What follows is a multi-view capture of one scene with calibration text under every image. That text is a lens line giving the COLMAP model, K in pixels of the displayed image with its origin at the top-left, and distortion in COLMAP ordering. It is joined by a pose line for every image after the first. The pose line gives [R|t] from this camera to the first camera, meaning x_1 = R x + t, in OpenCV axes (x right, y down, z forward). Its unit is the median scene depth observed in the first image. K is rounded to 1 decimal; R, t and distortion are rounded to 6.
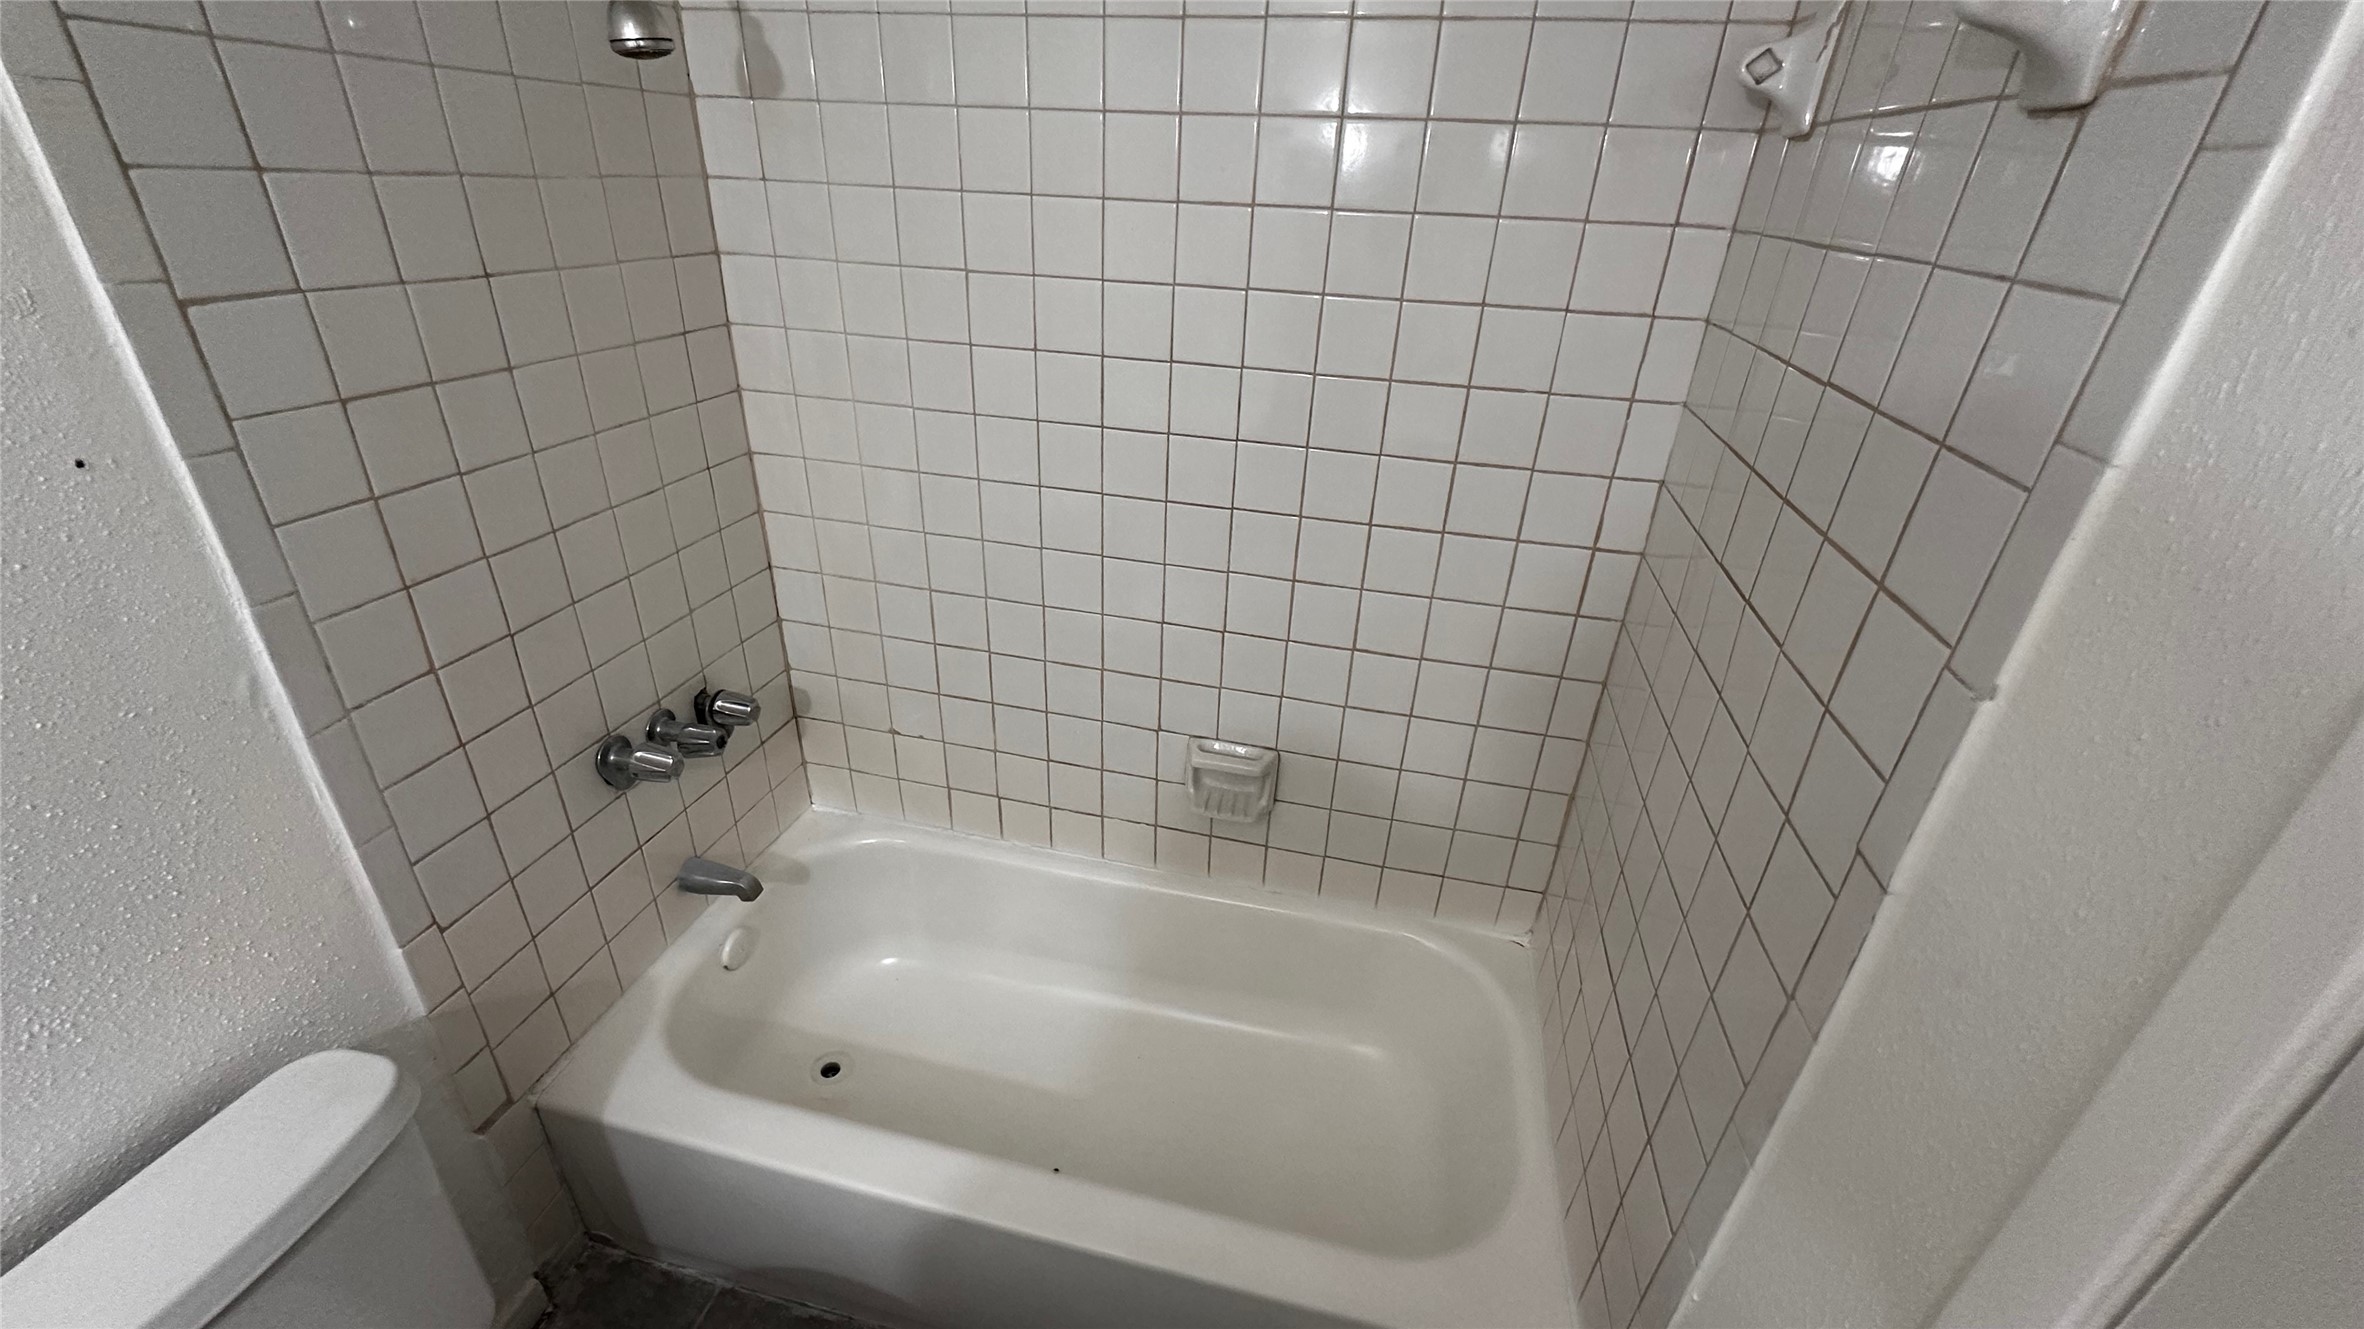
lens RADIAL K [[949.7, 0, 1179.6], [0, 949.7, 668.2], [0, 0, 1]] dist [-0.000765, 0.000924]
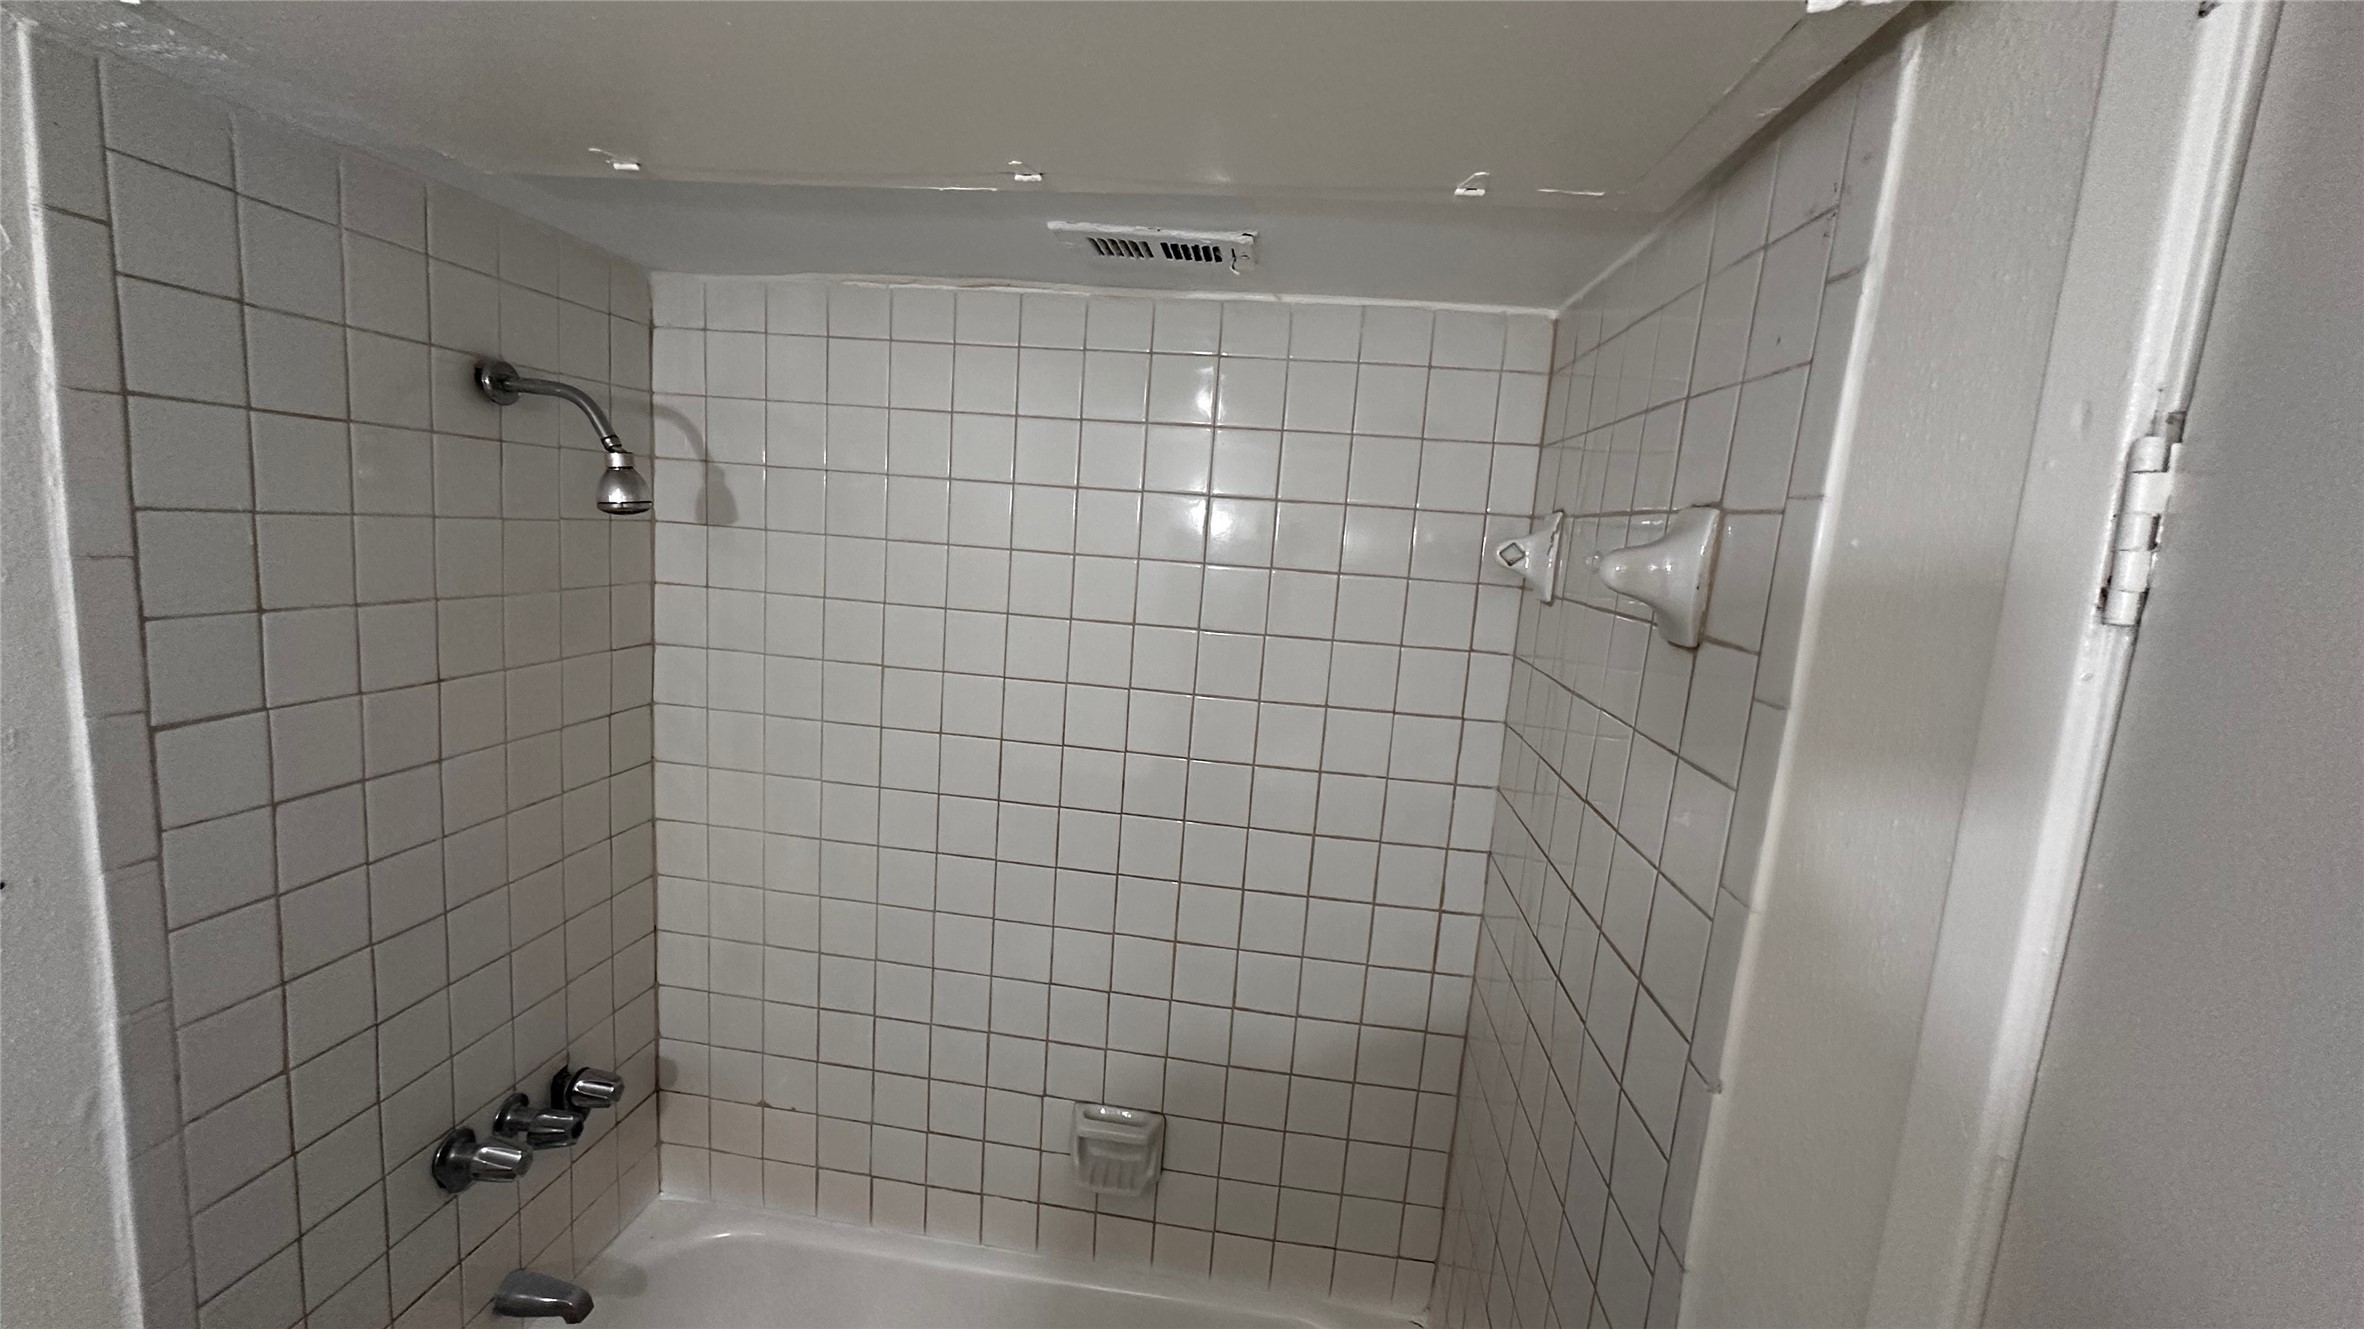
lens RADIAL K [[949.7, 0, 1179.6], [0, 949.7, 668.2], [0, 0, 1]] dist [-0.000765, 0.000924]
pose [[0.993590, 0.014872, 0.112061, 0.000949], [0.021829, 0.947407, -0.319285, -0.042729], [-0.110916, 0.319685, 0.941010, -0.103738]]
